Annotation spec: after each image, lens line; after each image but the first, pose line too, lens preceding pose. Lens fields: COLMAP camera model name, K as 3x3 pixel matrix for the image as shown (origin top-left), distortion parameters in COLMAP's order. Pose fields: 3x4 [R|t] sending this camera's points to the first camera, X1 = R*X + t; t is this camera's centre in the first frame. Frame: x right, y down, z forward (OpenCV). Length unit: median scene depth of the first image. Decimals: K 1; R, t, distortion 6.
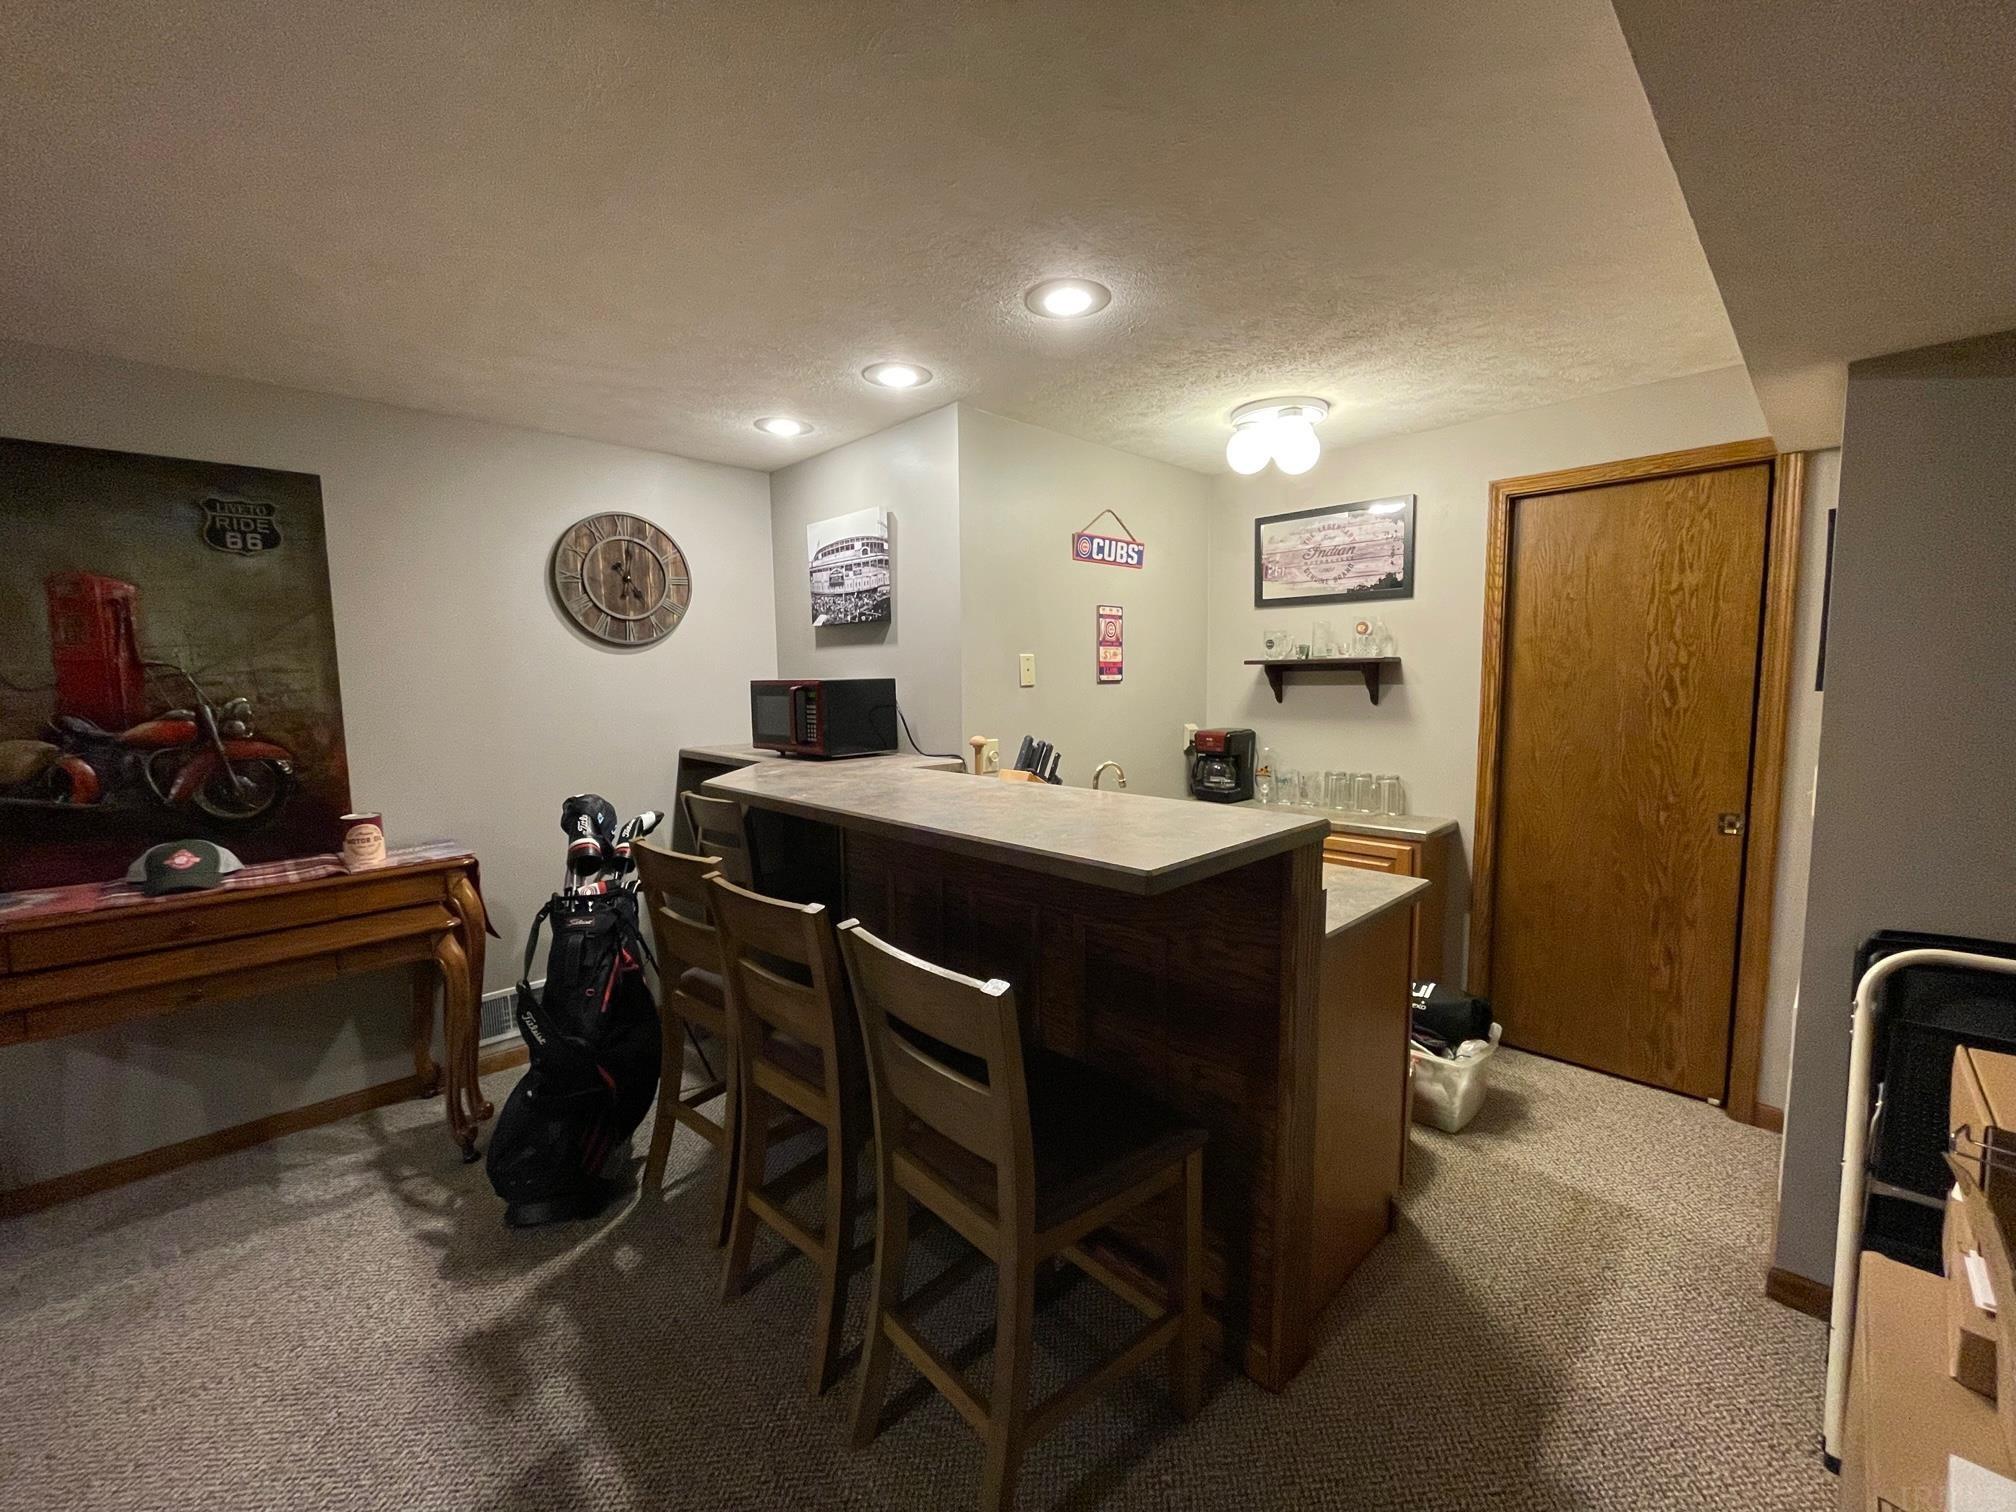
lens RADIAL K [[817.3, 0, 1007.2], [0, 817.3, 752.3], [0, 0, 1]] dist [-0.002419, -0.000378]
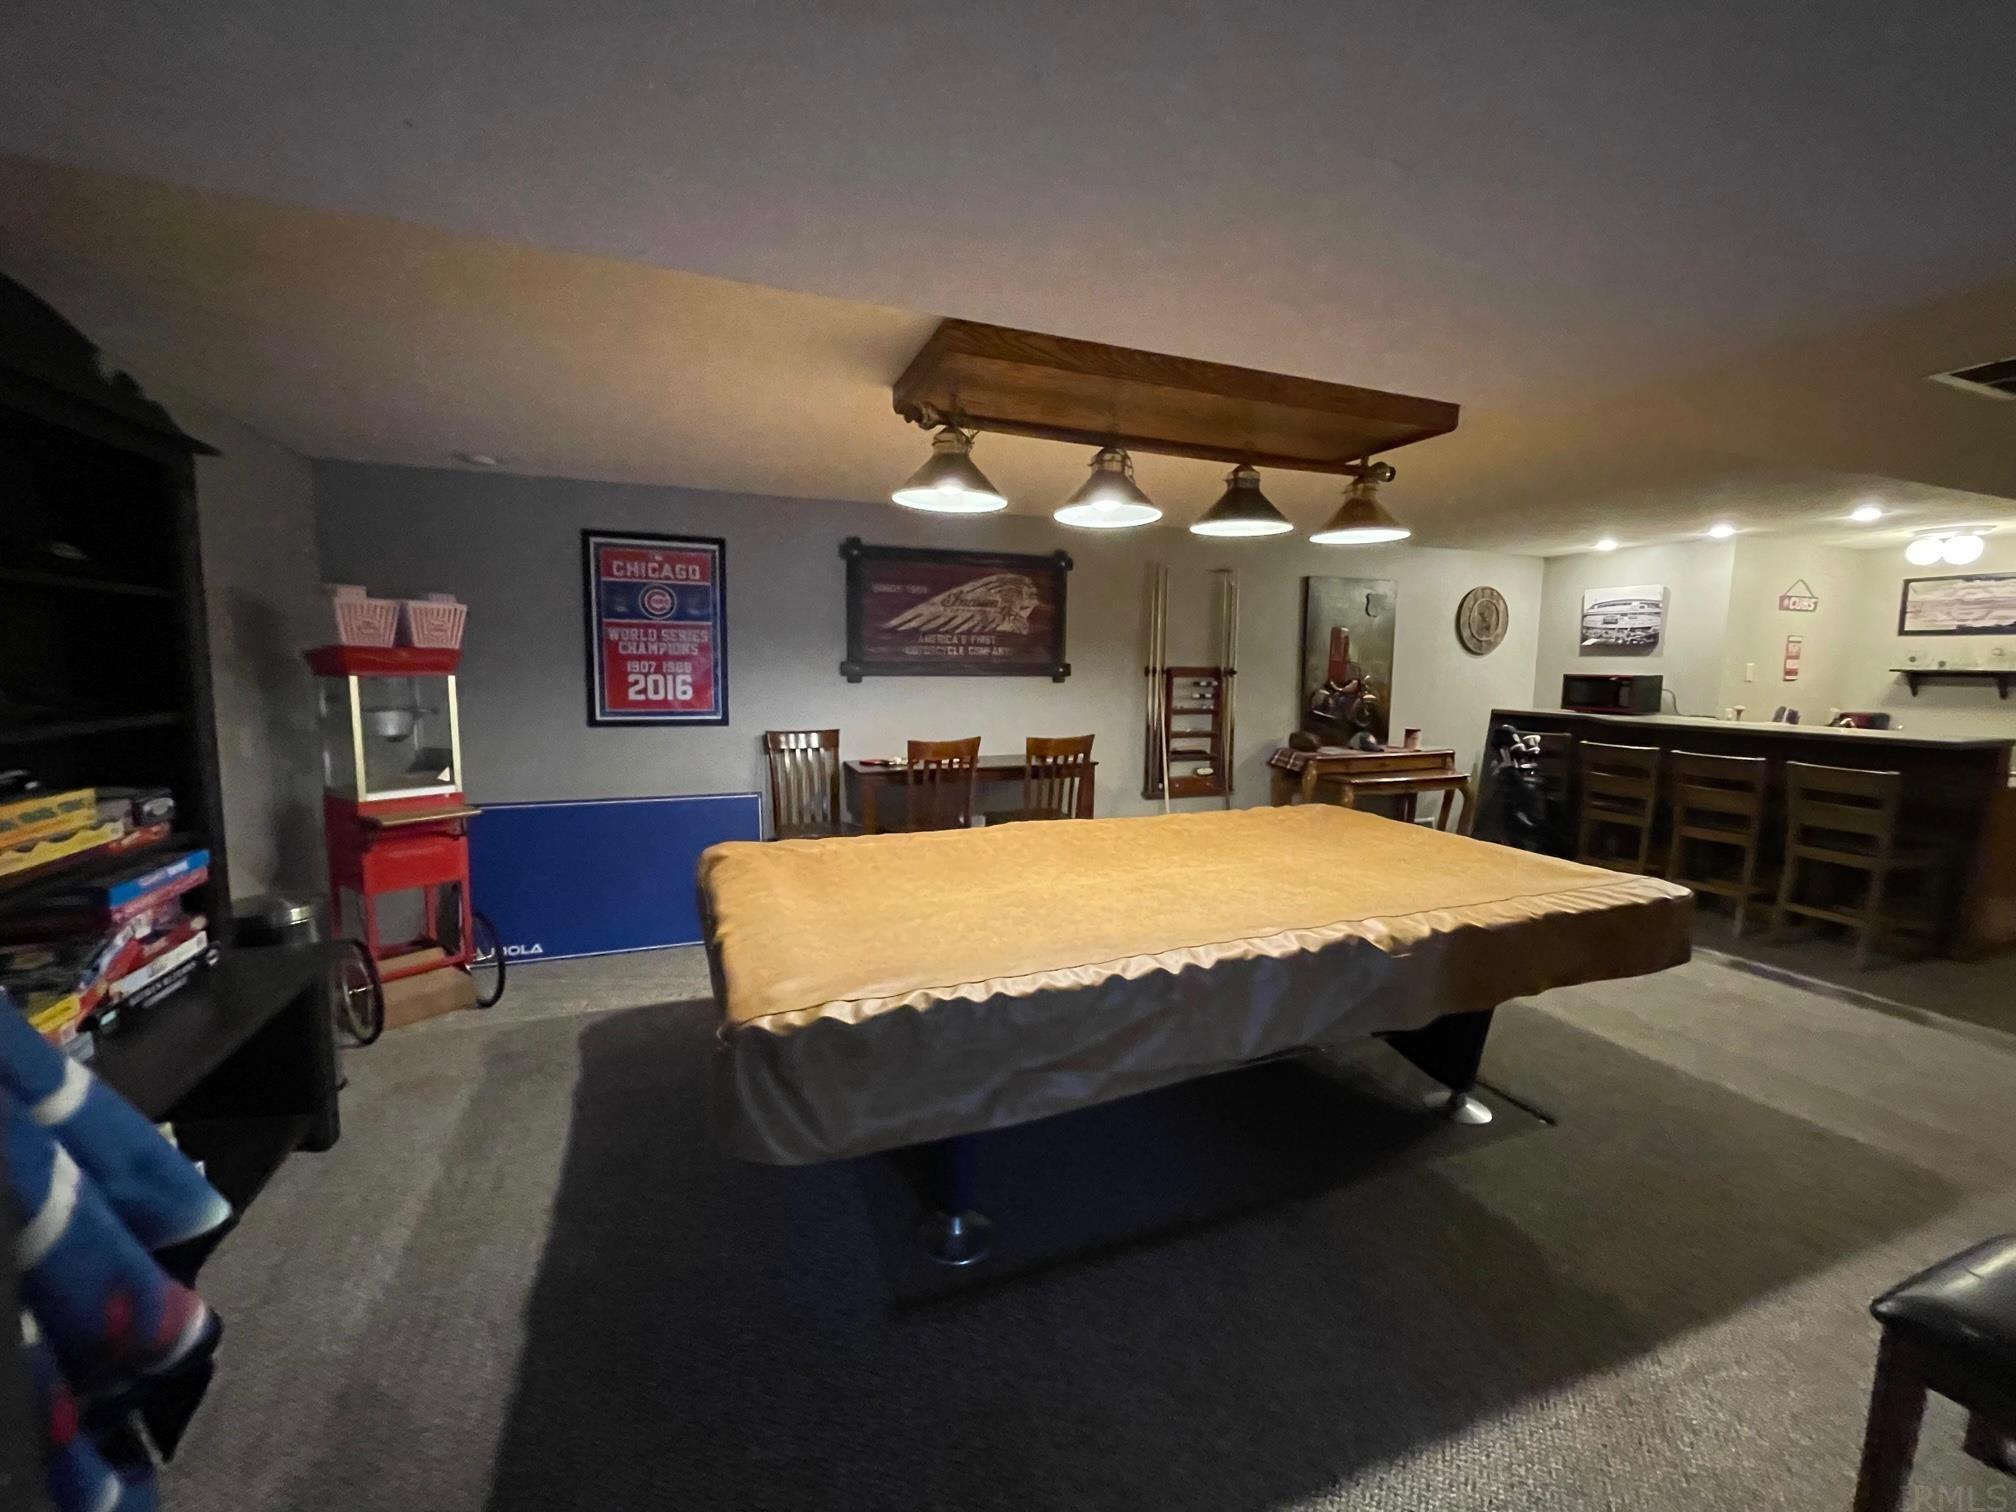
lens RADIAL K [[817.3, 0, 1007.2], [0, 817.3, 752.3], [0, 0, 1]] dist [-0.002419, -0.000378]
pose [[0.924767, 0.063124, -0.375261, -0.756482], [-0.057219, 0.998000, 0.026870, 0.114393], [0.376207, -0.003376, 0.926530, -1.220899]]
